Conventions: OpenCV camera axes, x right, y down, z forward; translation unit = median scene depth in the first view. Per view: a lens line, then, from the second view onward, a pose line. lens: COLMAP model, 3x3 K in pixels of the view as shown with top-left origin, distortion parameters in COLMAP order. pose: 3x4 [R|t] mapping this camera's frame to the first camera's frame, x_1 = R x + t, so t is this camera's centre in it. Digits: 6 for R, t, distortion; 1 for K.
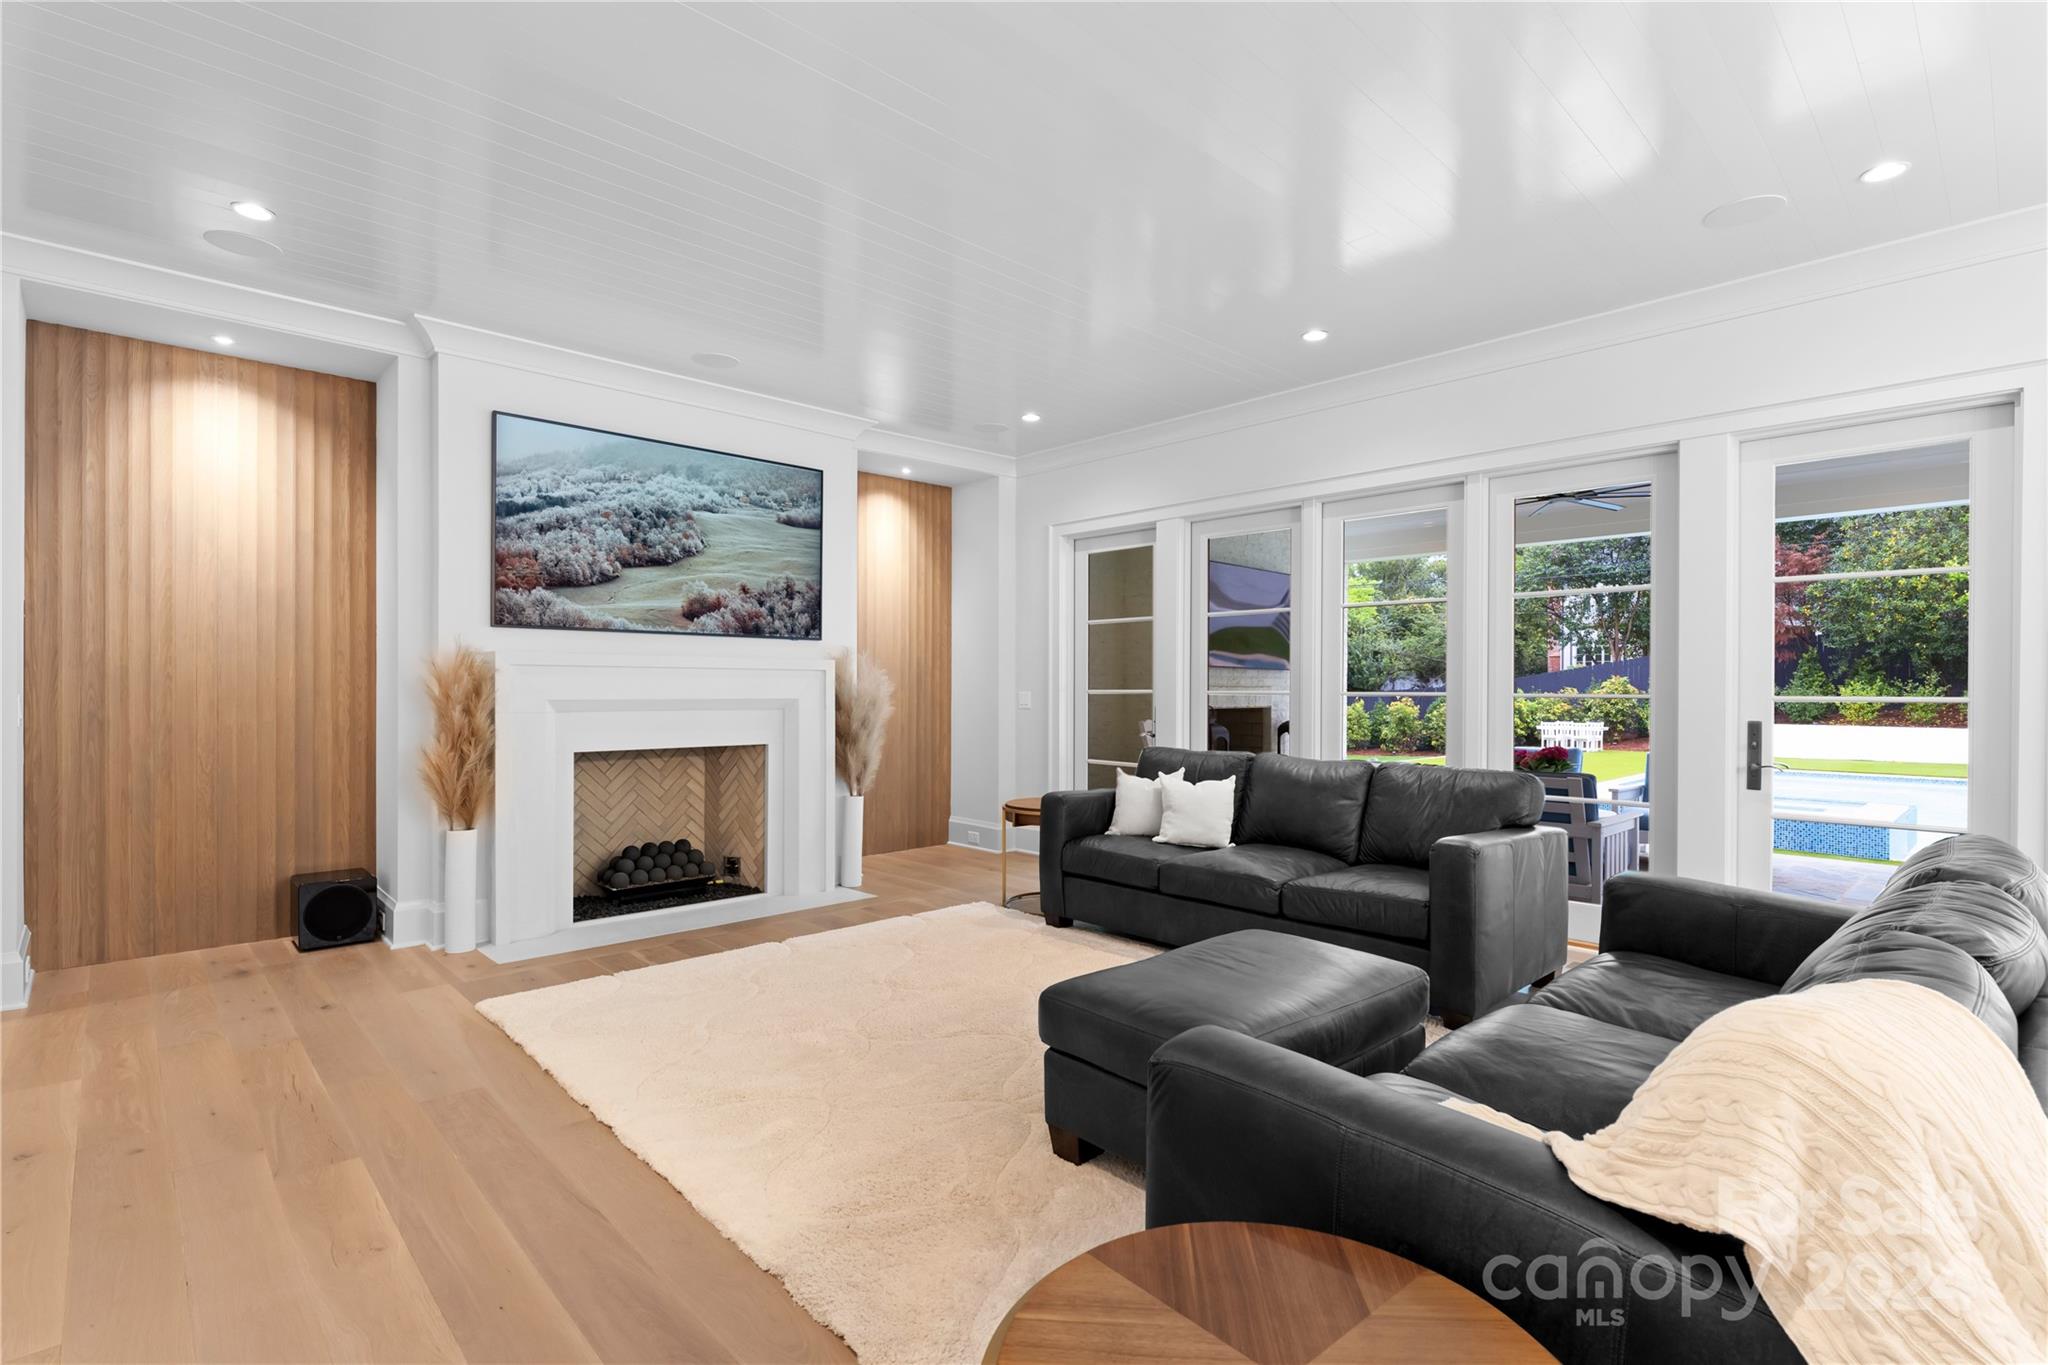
lens RADIAL K [[967.0, 0, 1015.6], [0, 967.0, 686.0], [0, 0, 1]] dist [-0.000132, 0.000053]
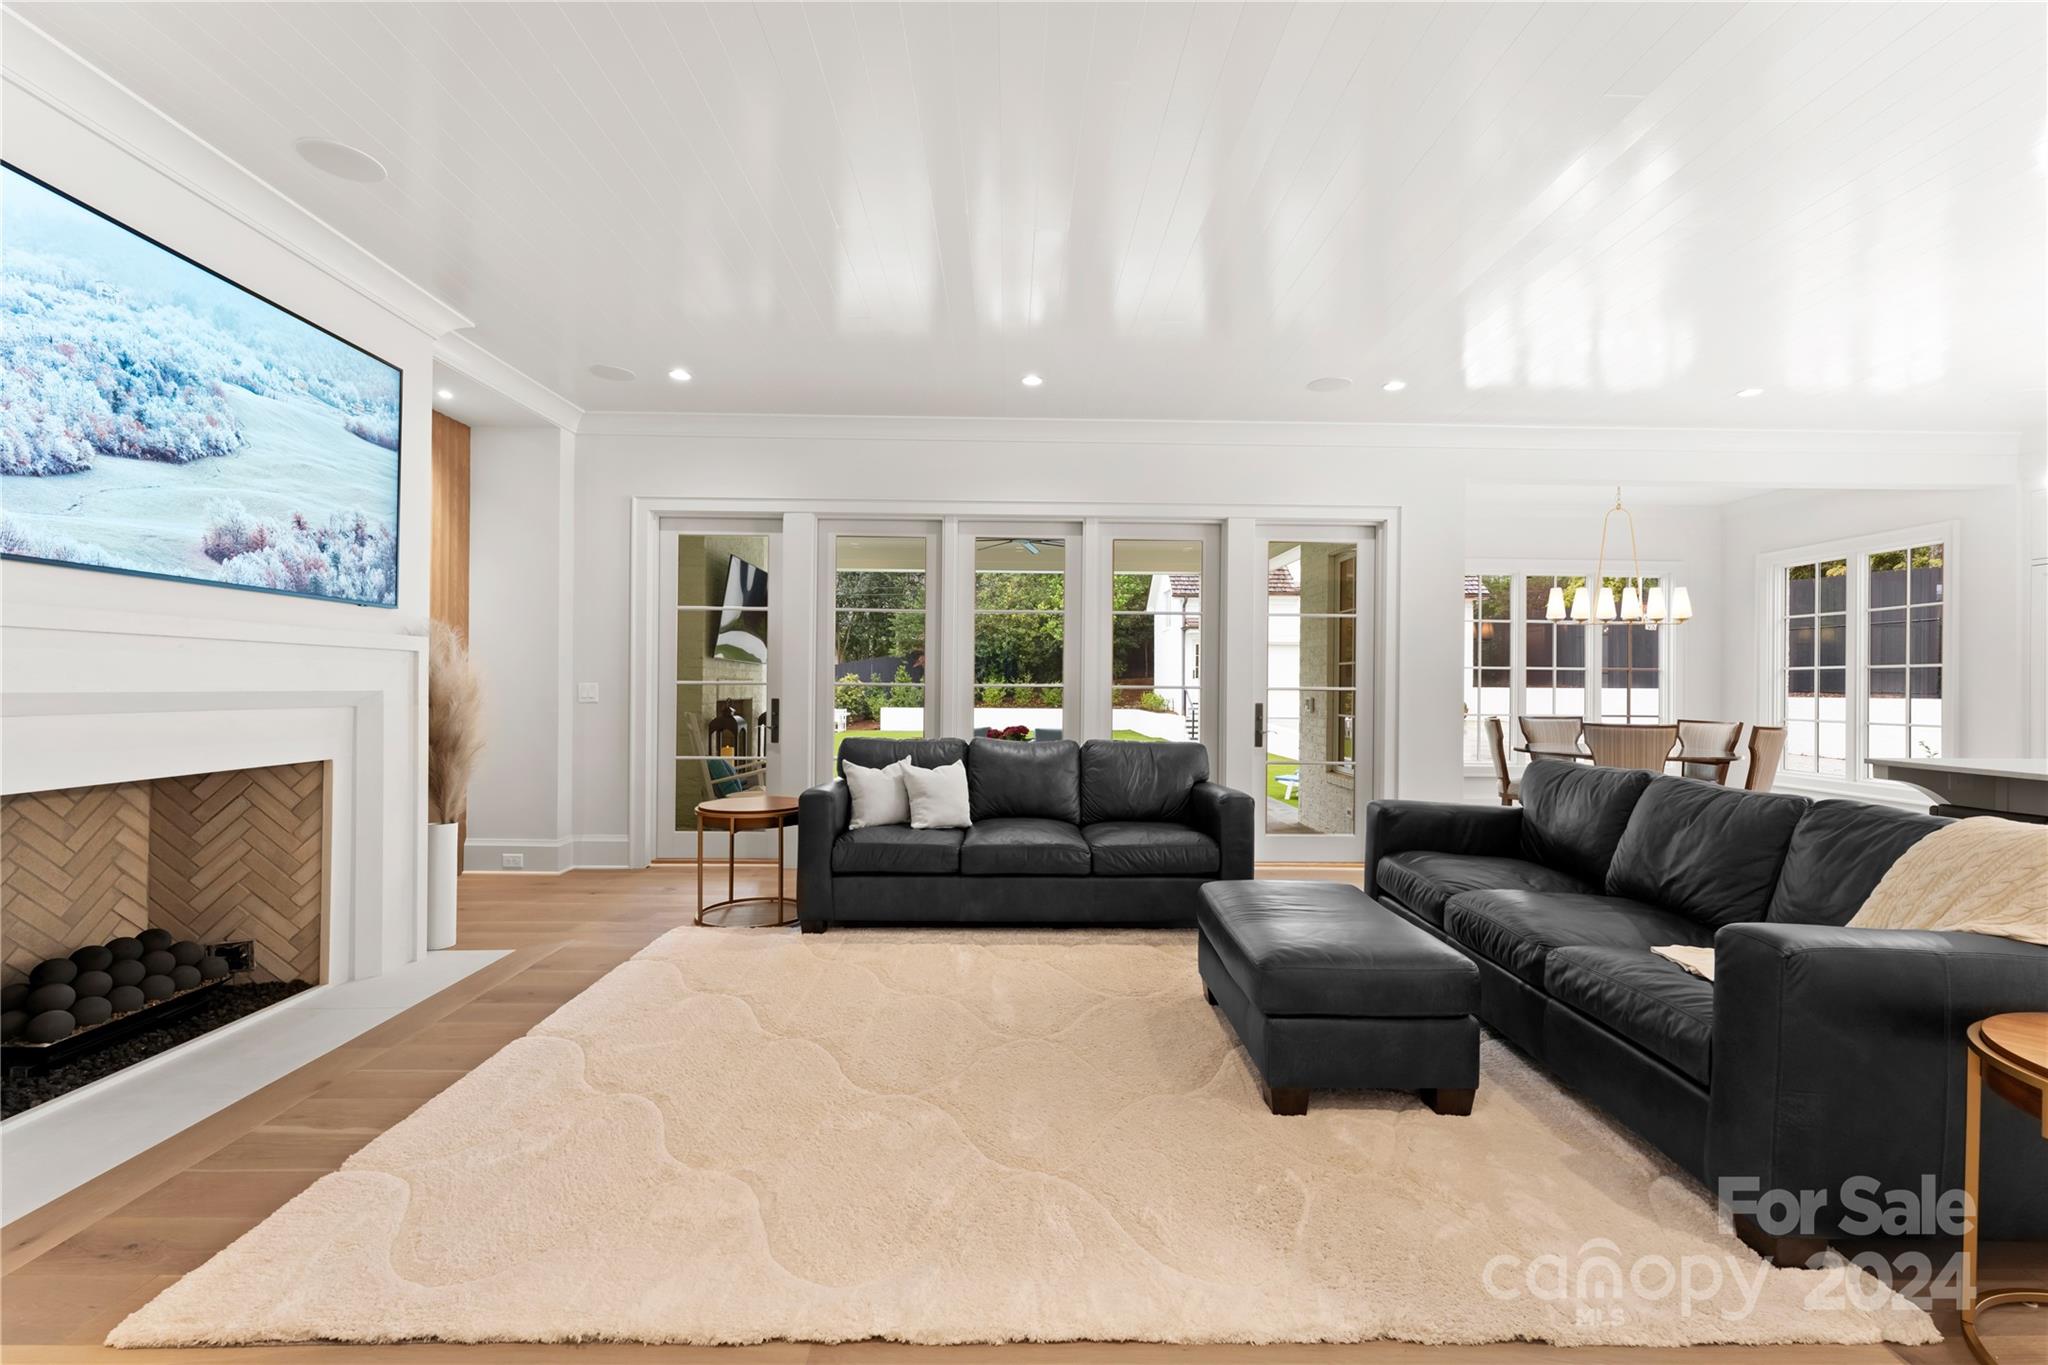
lens RADIAL K [[845.7, 0, 1026.2], [0, 845.7, 683.5], [0, 0, 1]] dist [0.006489, -0.000473]
pose [[0.673566, 0.004158, 0.739115, -0.372975], [-0.006606, 0.999978, 0.000395, 0.004444], [-0.739097, -0.005148, 0.673579, 0.256277]]
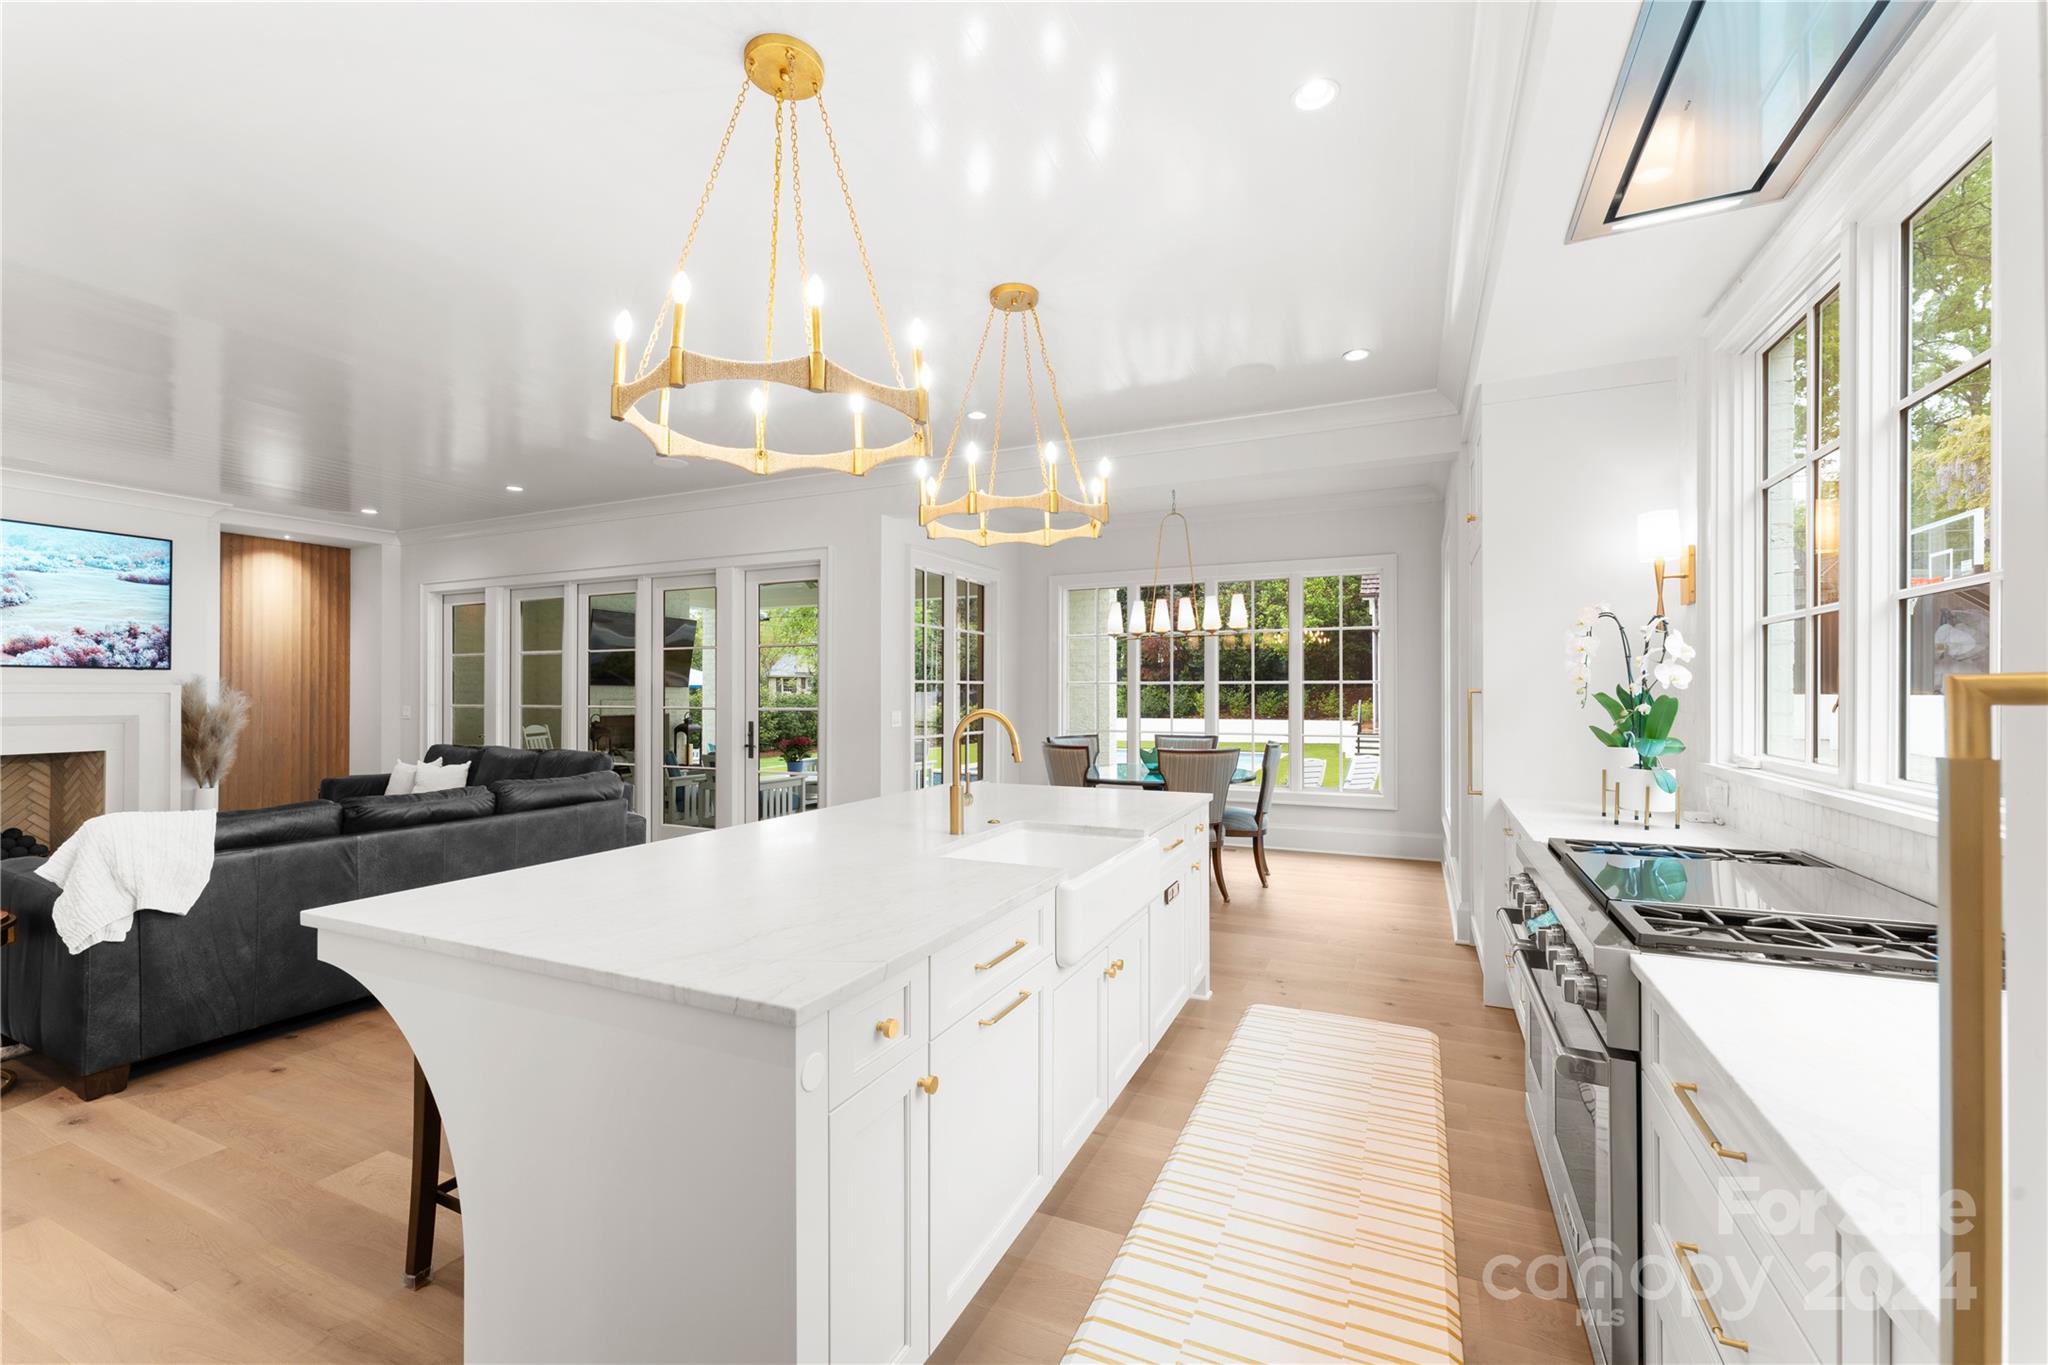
lens RADIAL K [[845.7, 0, 1014.9], [0, 845.7, 684.3], [0, 0, 1]] dist [0.006489, -0.000473]
pose [[0.928544, -0.001733, 0.371219, 0.459496], [0.005773, 0.999936, -0.009773, -0.010632], [-0.371178, 0.011217, 0.928494, -0.521661]]
